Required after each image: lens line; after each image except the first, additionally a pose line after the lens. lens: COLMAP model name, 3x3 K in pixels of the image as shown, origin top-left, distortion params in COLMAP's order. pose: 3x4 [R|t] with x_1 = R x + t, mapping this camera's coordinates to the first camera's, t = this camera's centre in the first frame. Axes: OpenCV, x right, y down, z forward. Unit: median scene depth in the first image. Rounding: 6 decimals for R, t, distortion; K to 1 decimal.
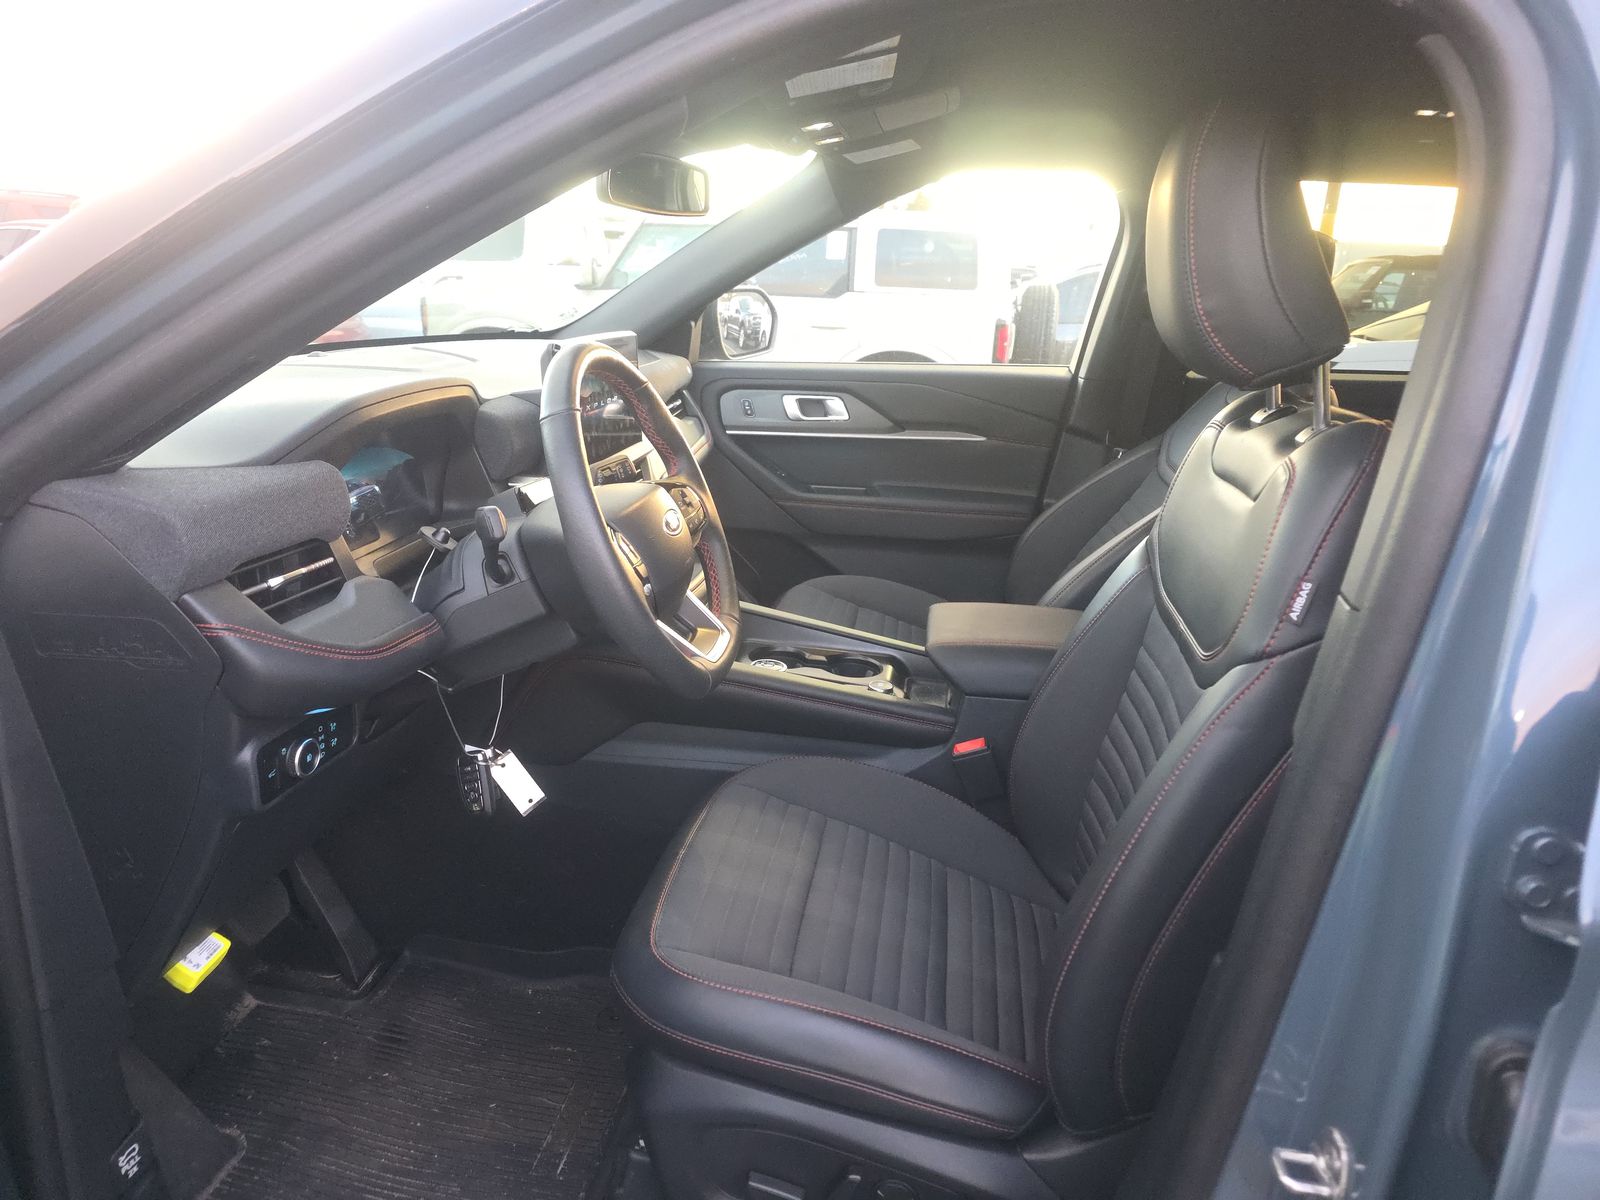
lens RADIAL K [[1063.9, 0, 783.8], [0, 1063.9, 600.4], [0, 0, 1]] dist [0.056191, -0.048959]
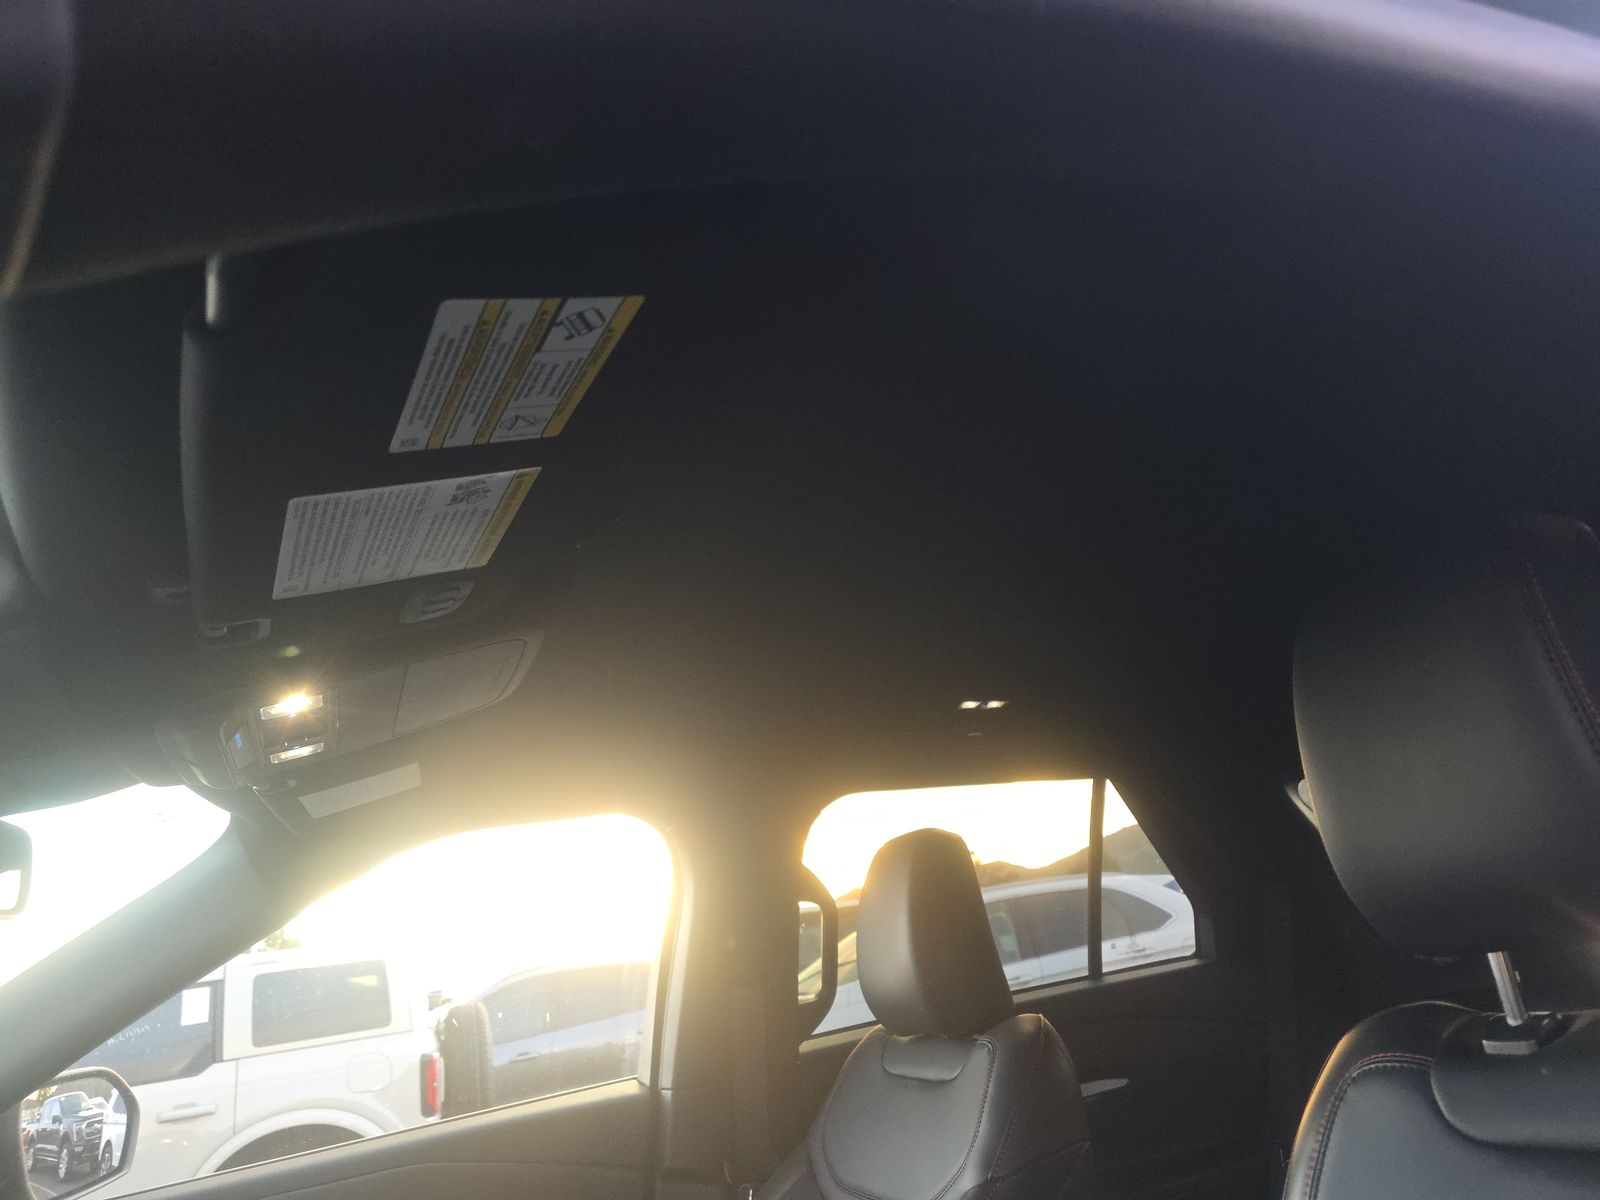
lens RADIAL K [[1143.1, 0, 800.0], [0, 1143.1, 600.0], [0, 0, 1]] dist [0.074277, -0.061927]
pose [[0.855919, -0.013118, 0.516944, -0.020999], [0.312020, 0.810290, -0.496058, -0.048743], [-0.412367, 0.585882, 0.697636, 0.190814]]
